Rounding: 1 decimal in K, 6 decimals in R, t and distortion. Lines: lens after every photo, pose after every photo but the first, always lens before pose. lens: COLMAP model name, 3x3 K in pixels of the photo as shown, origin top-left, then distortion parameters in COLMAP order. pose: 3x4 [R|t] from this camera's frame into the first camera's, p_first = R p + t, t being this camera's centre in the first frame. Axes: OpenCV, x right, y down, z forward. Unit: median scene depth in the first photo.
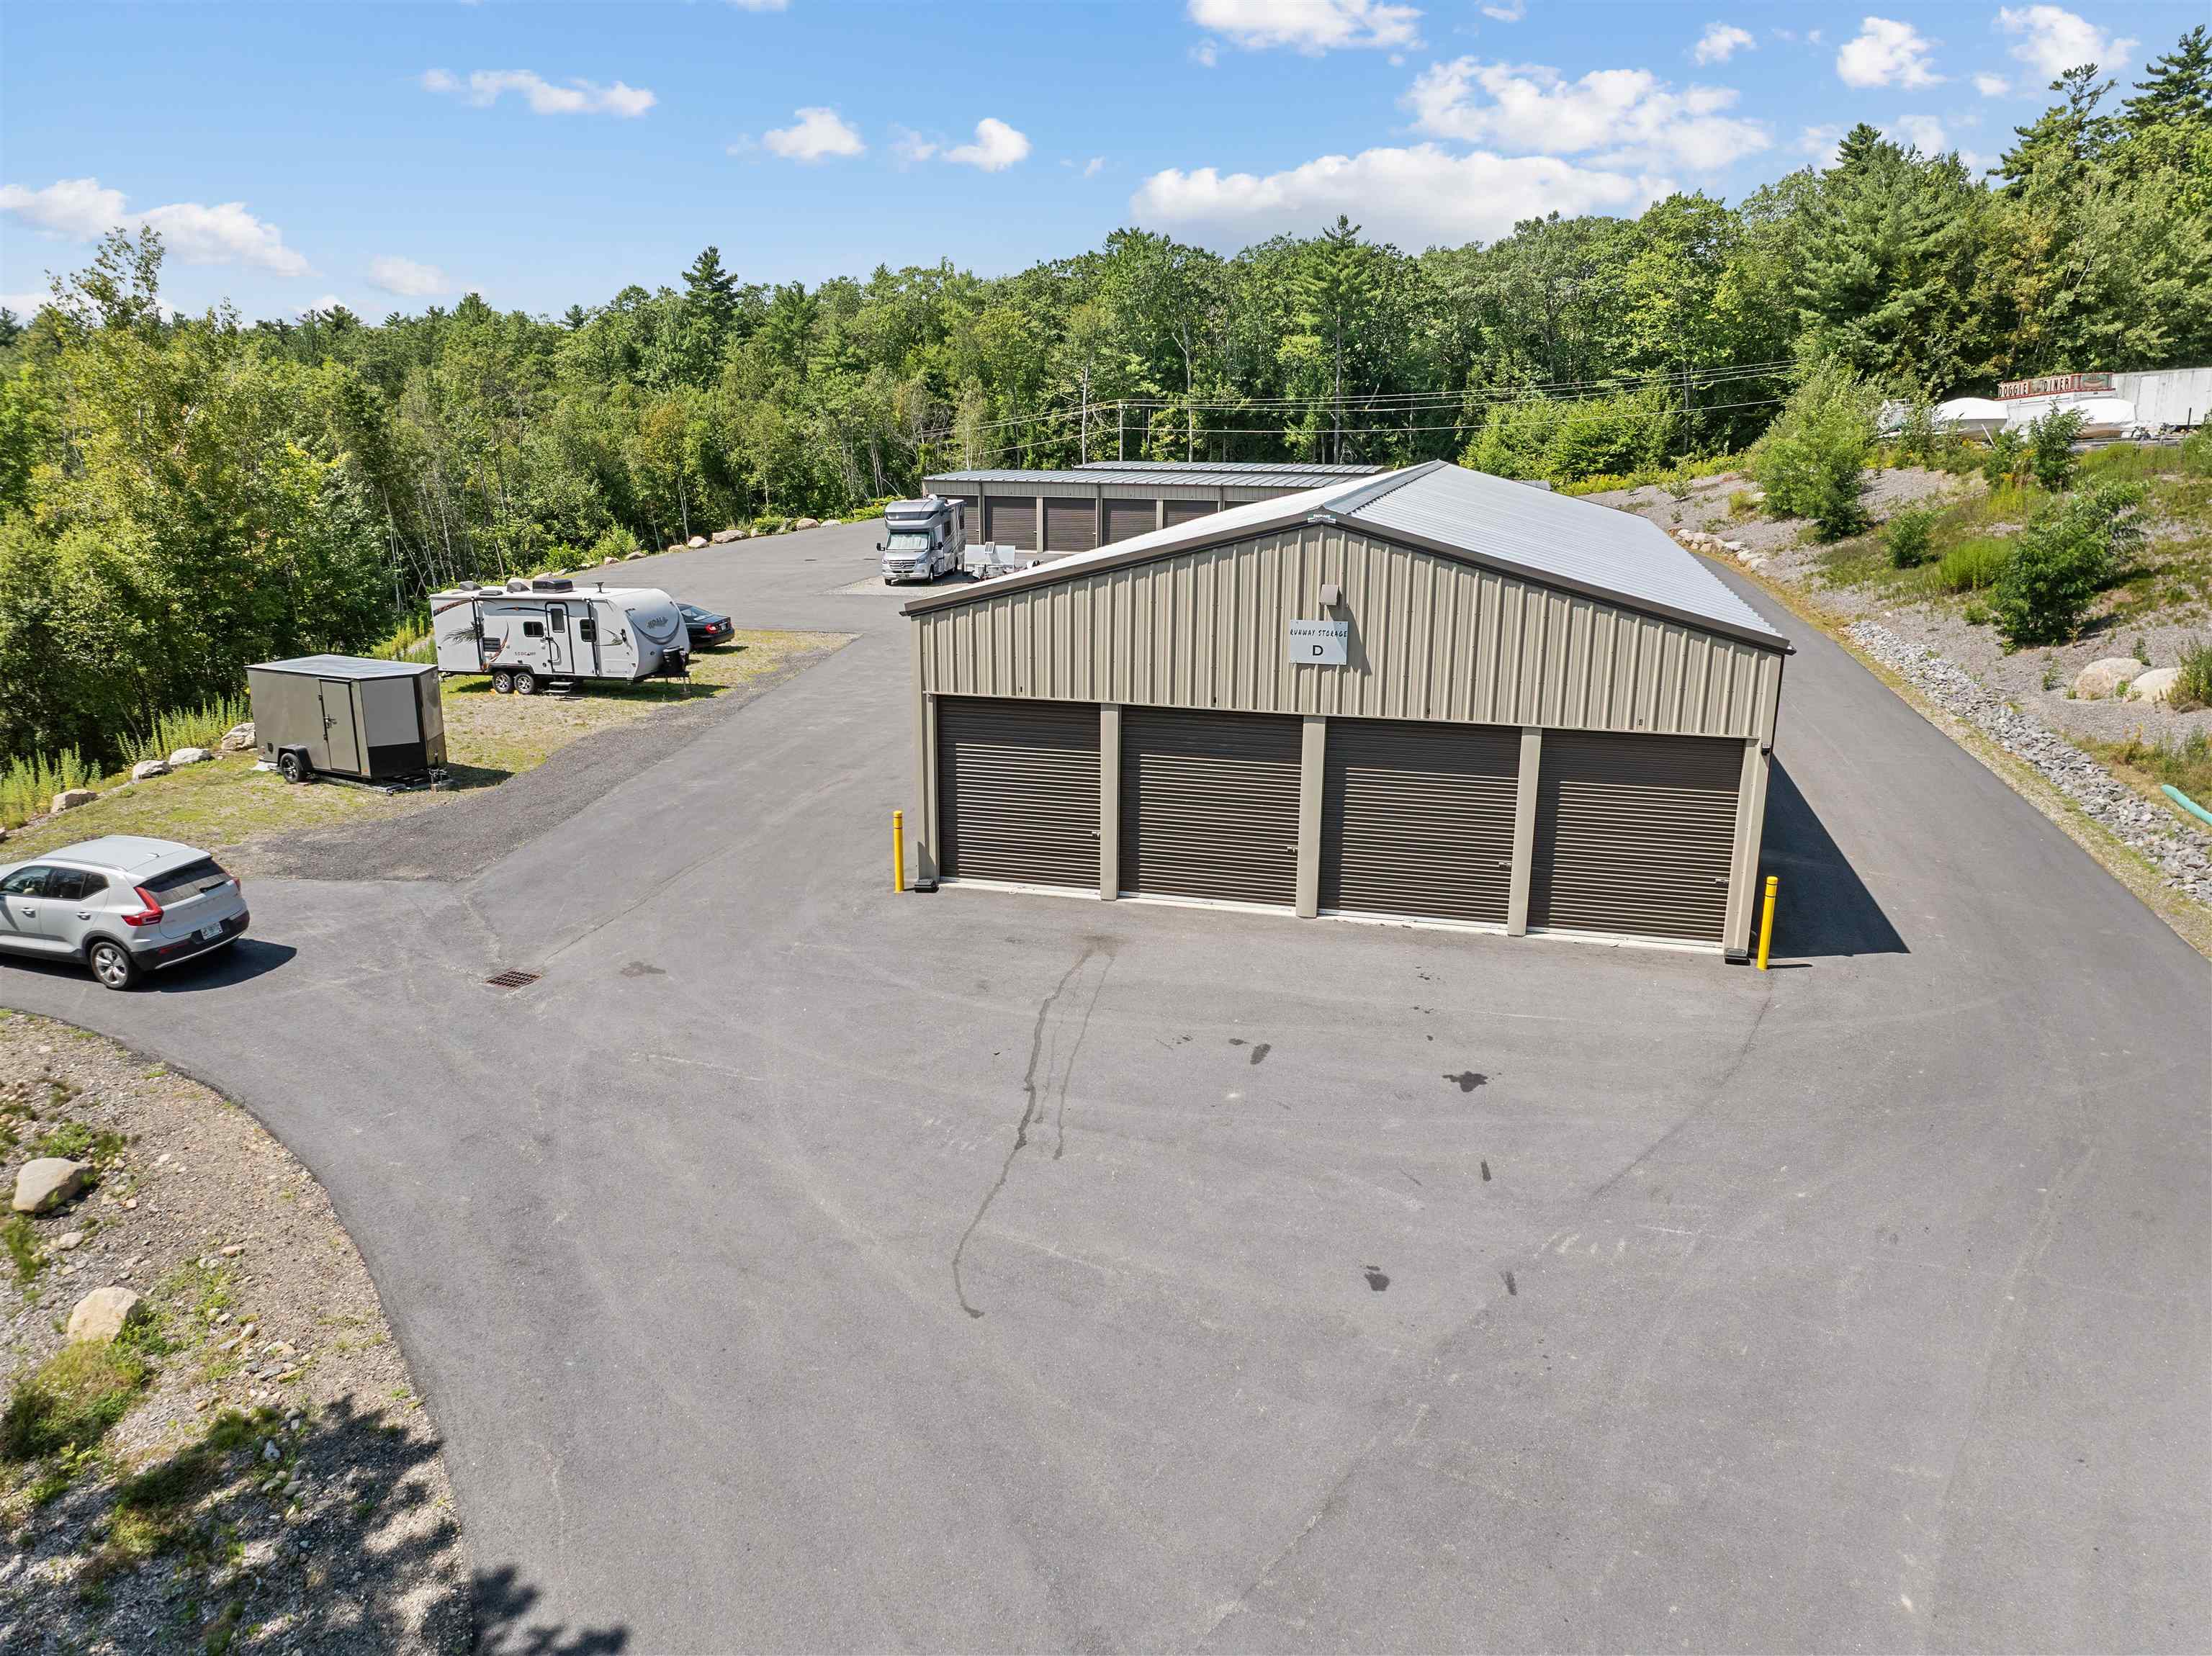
lens RADIAL K [[1526.2, 0, 1149.6], [0, 1526.2, 817.8], [0, 0, 1]] dist [-0.027934, -0.005402]
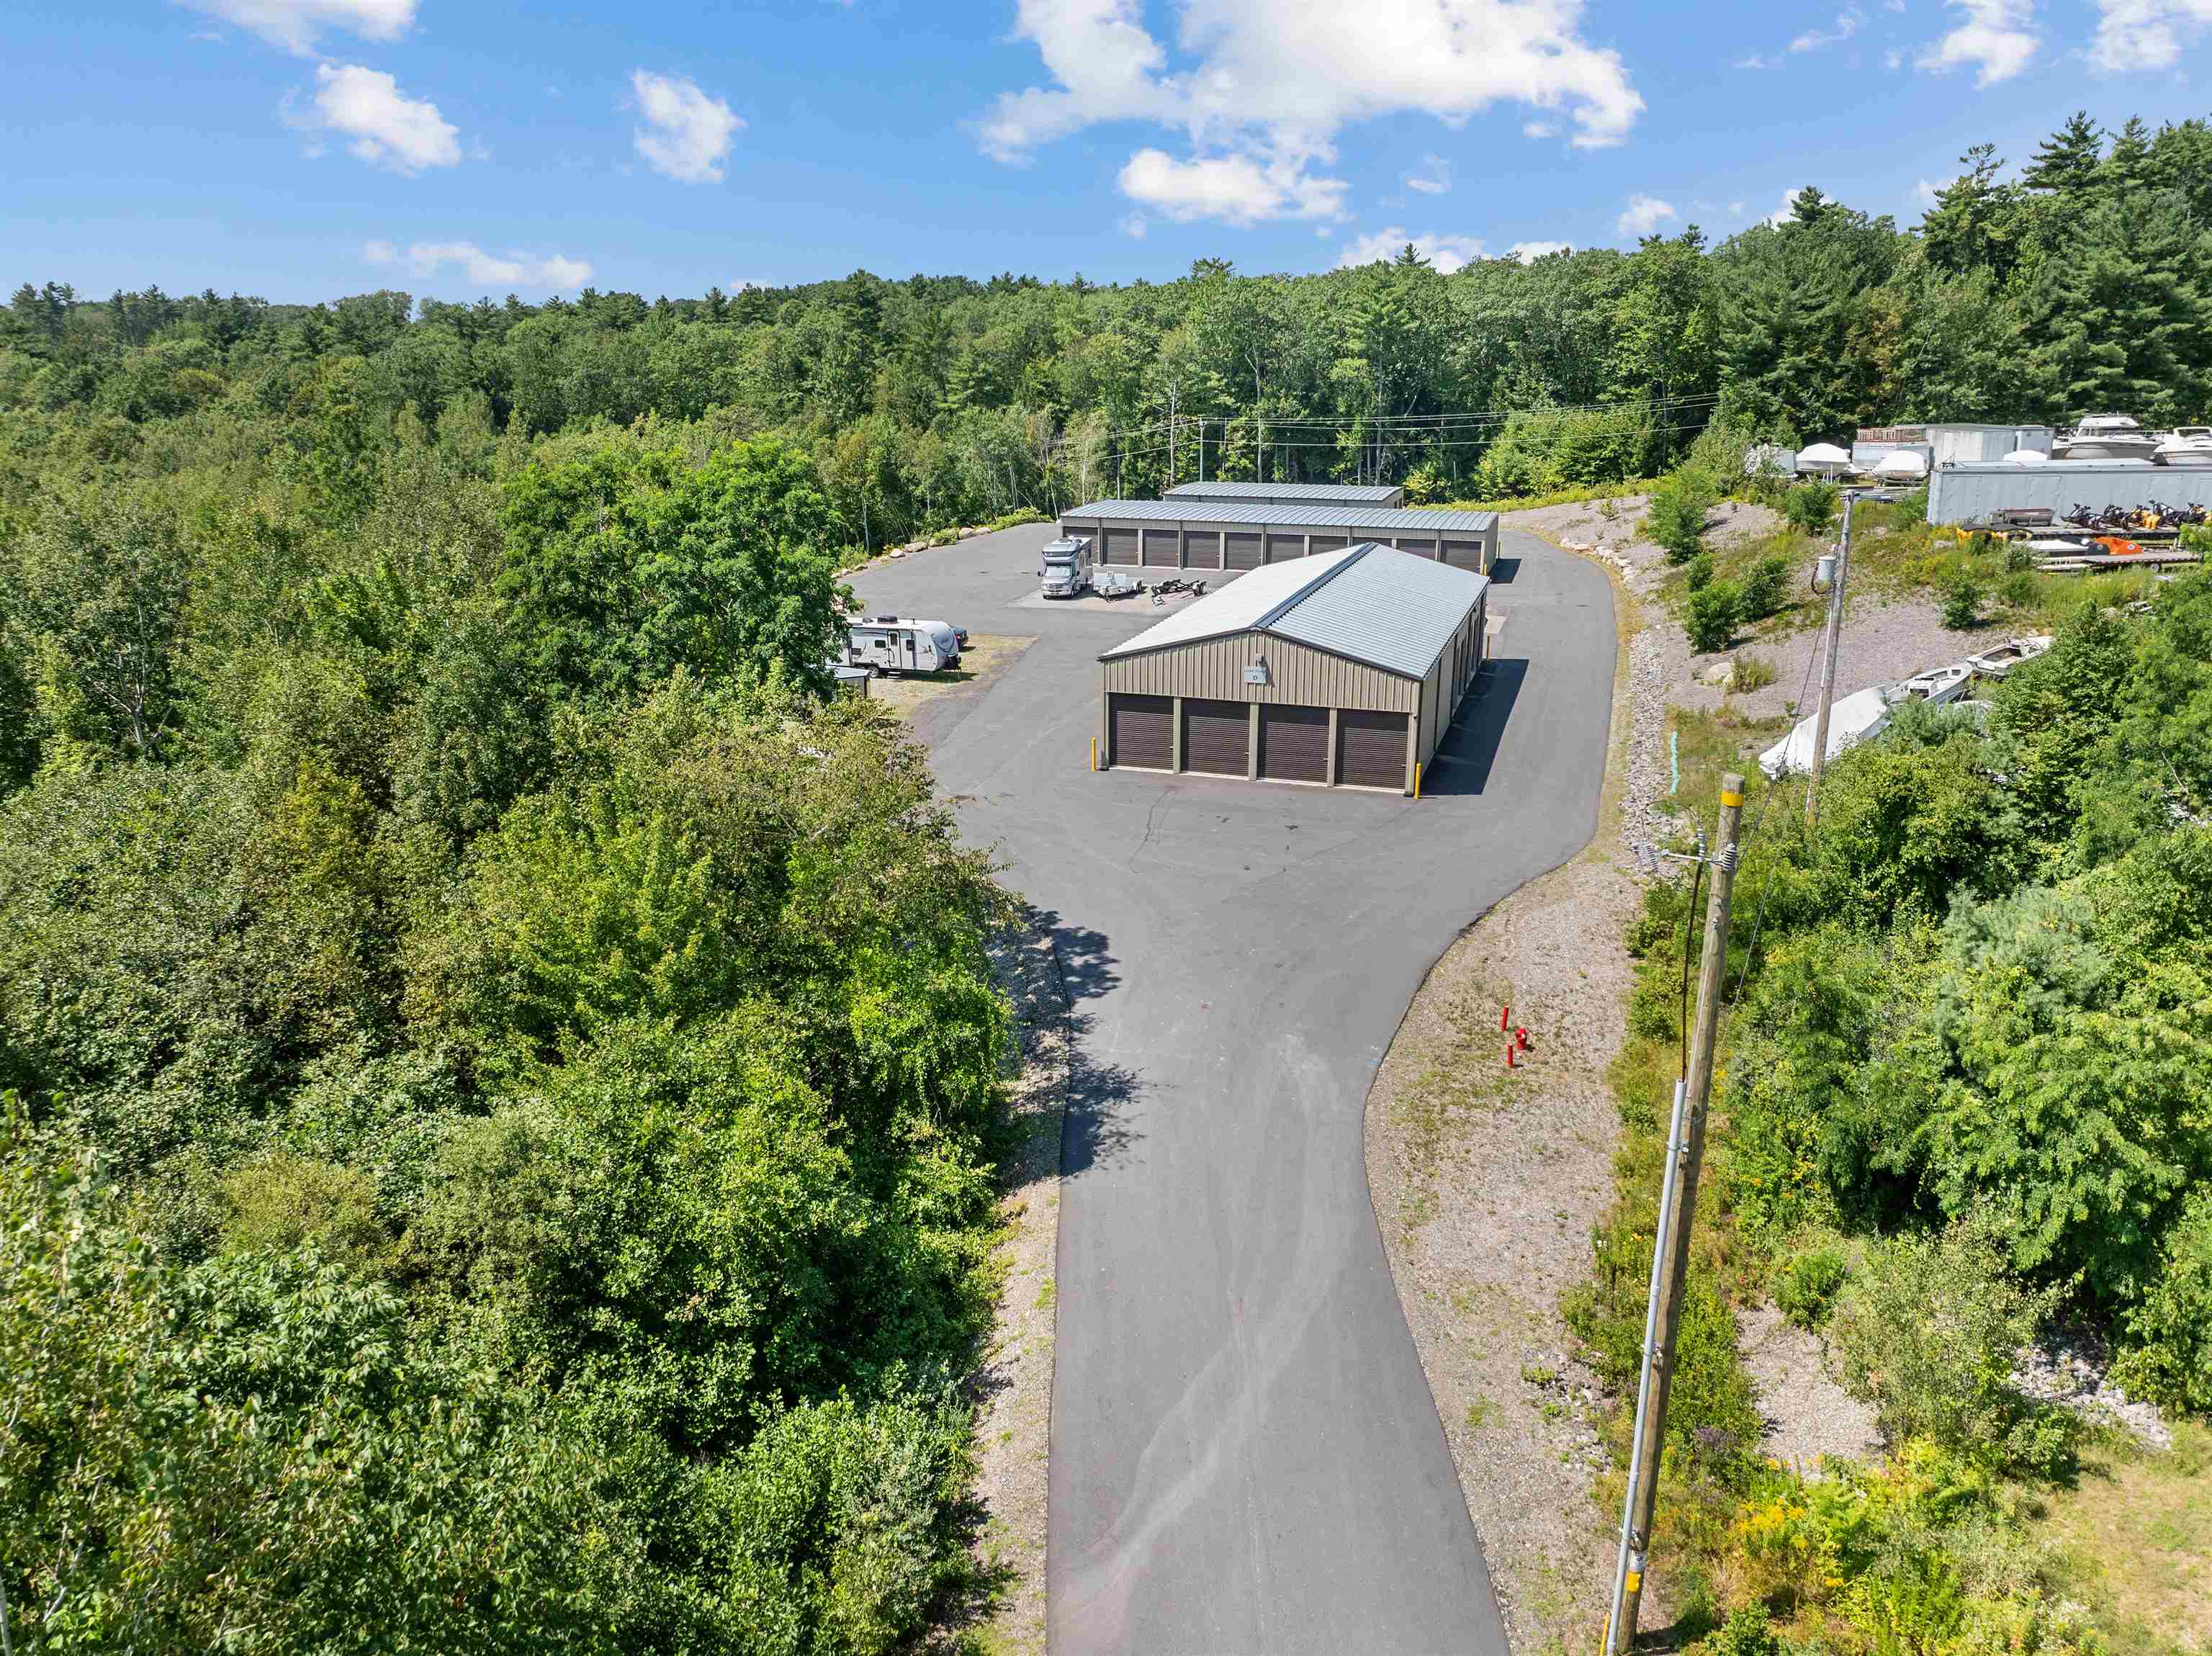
lens RADIAL K [[1524.5, 0, 1188.1], [0, 1524.5, 835.6], [0, 0, 1]] dist [-0.008821, -0.030551]
pose [[0.999447, 0.007921, -0.032299, 0.043283], [-0.006274, 0.998690, 0.050788, 0.015994], [0.032659, -0.050558, 0.998187, -0.889727]]
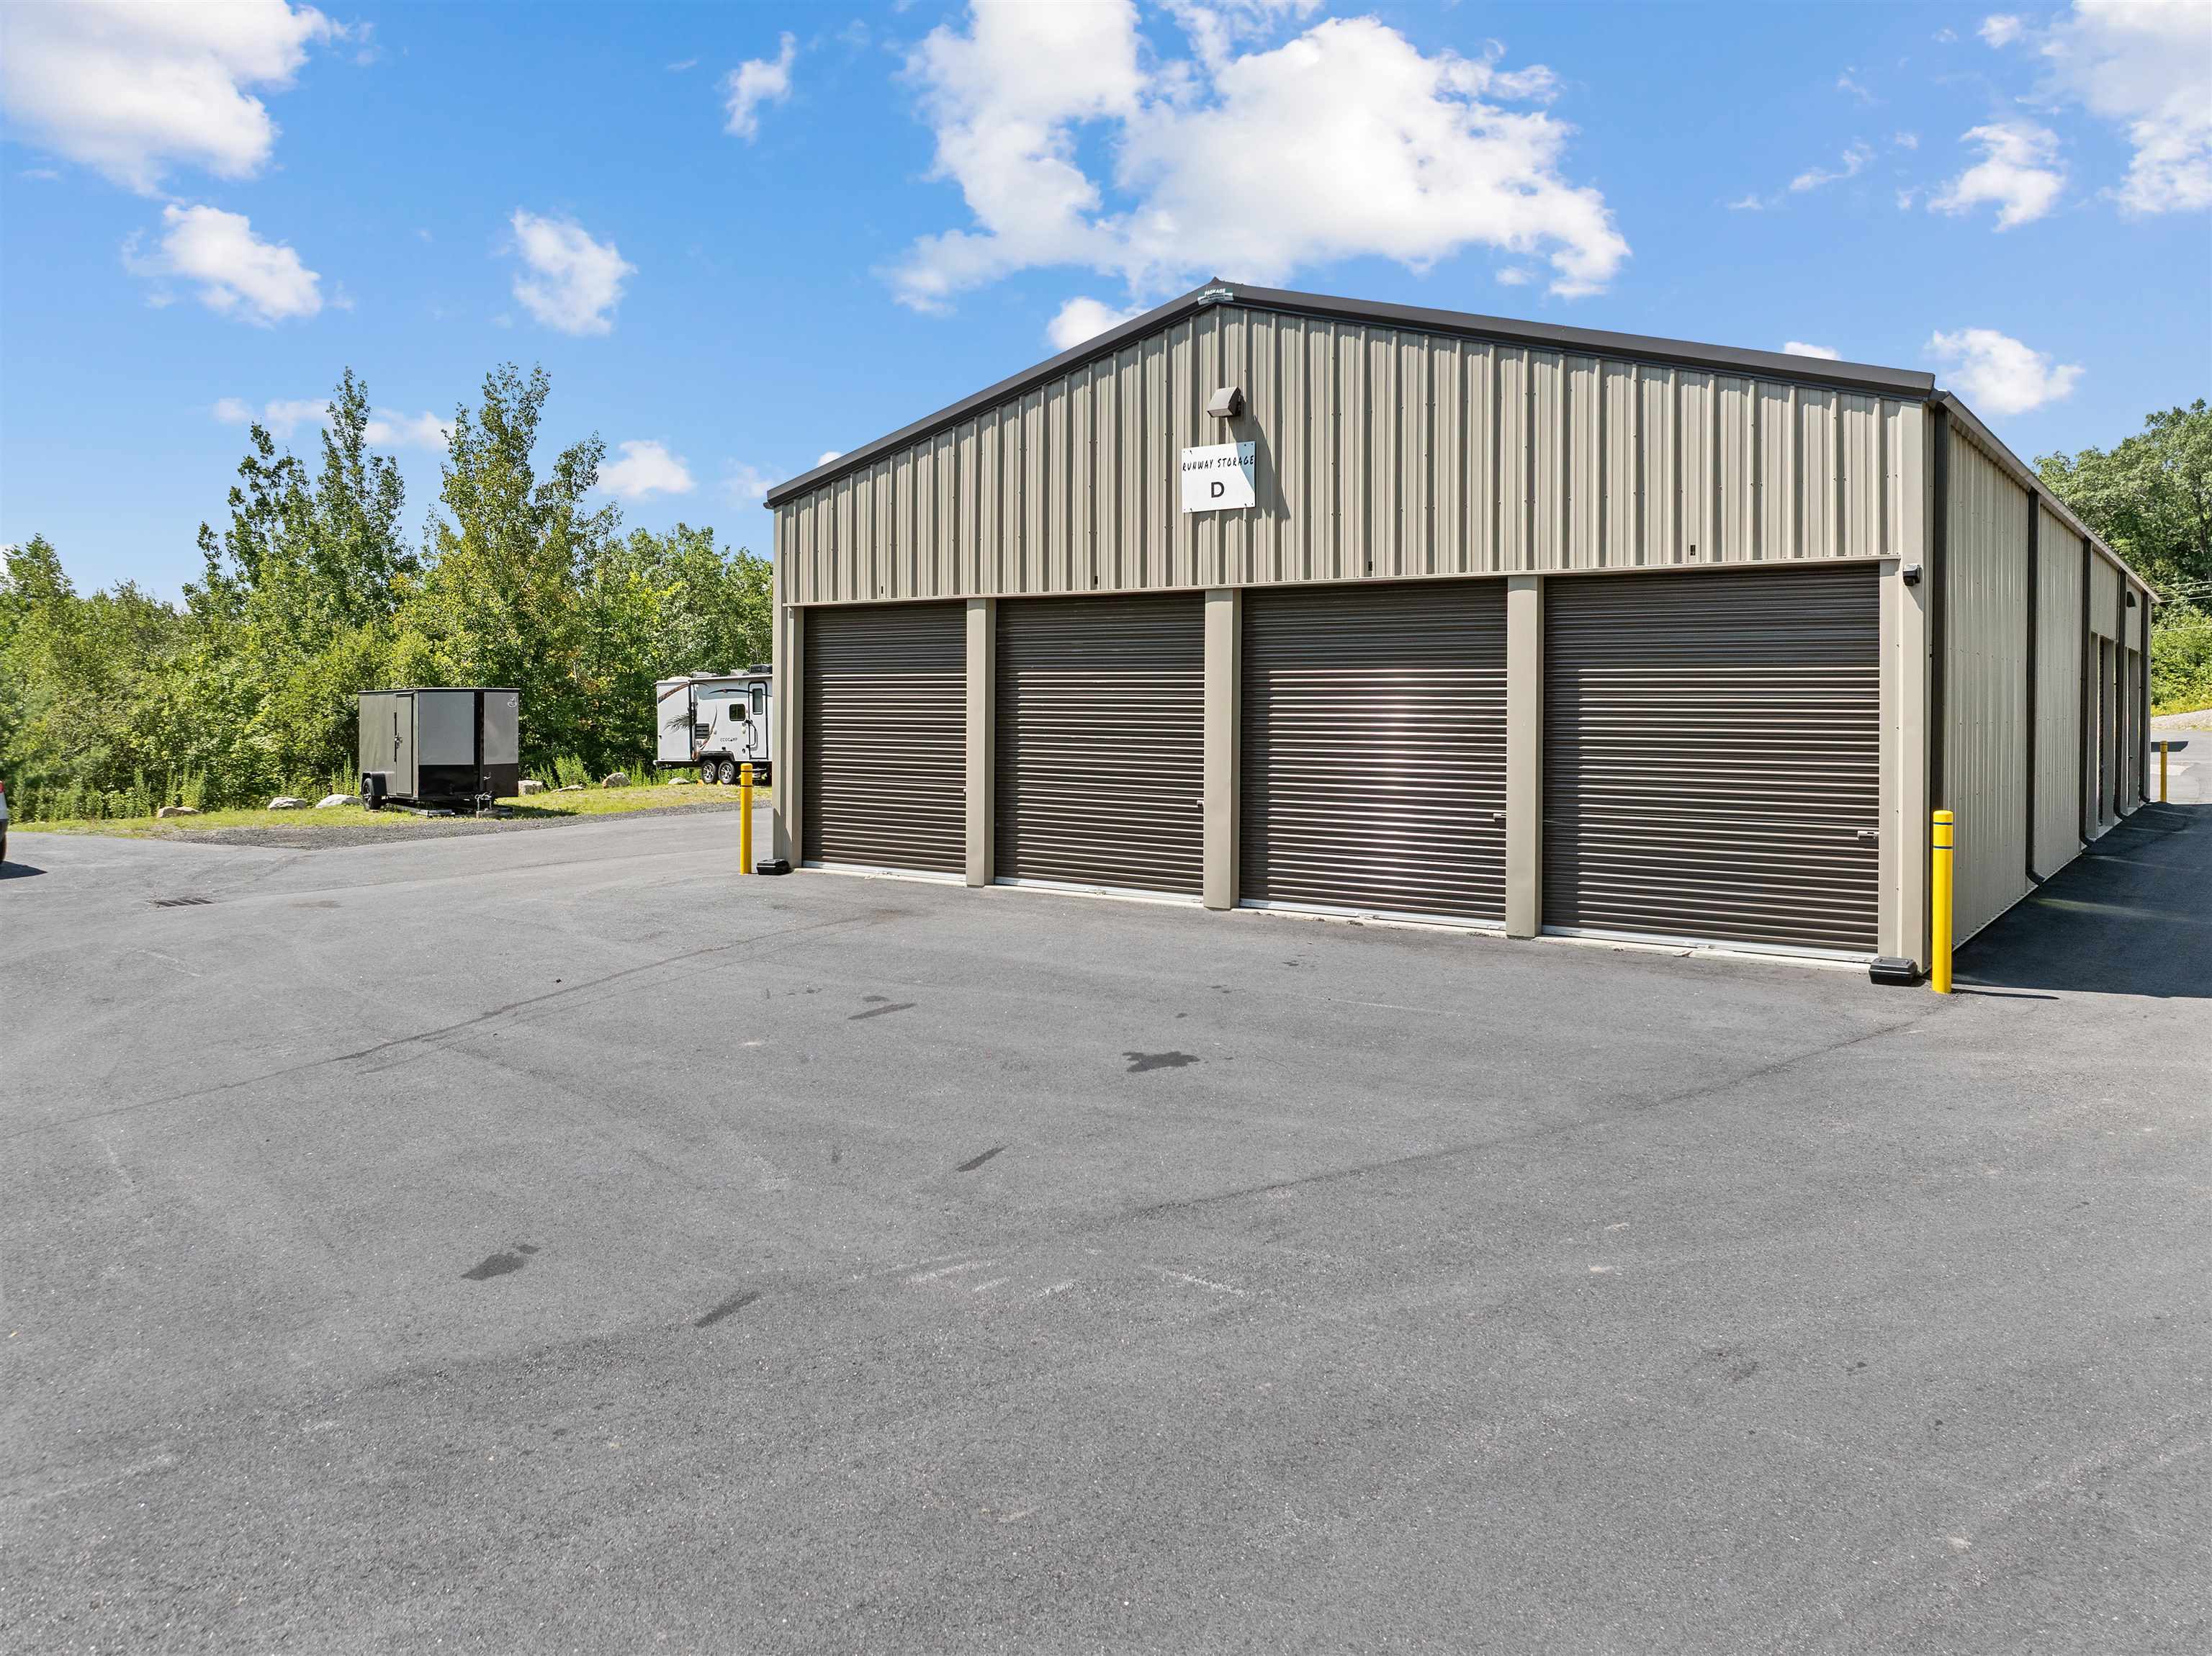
lens RADIAL K [[1610.2, 0, 1155.5], [0, 1610.2, 699.6], [0, 0, 1]] dist [-0.011788, -0.003487]
pose [[0.933469, -0.006556, -0.358598, 0.179916], [-0.086092, 0.966505, -0.241778, 0.081649], [0.348171, 0.256564, 0.901638, 0.198612]]
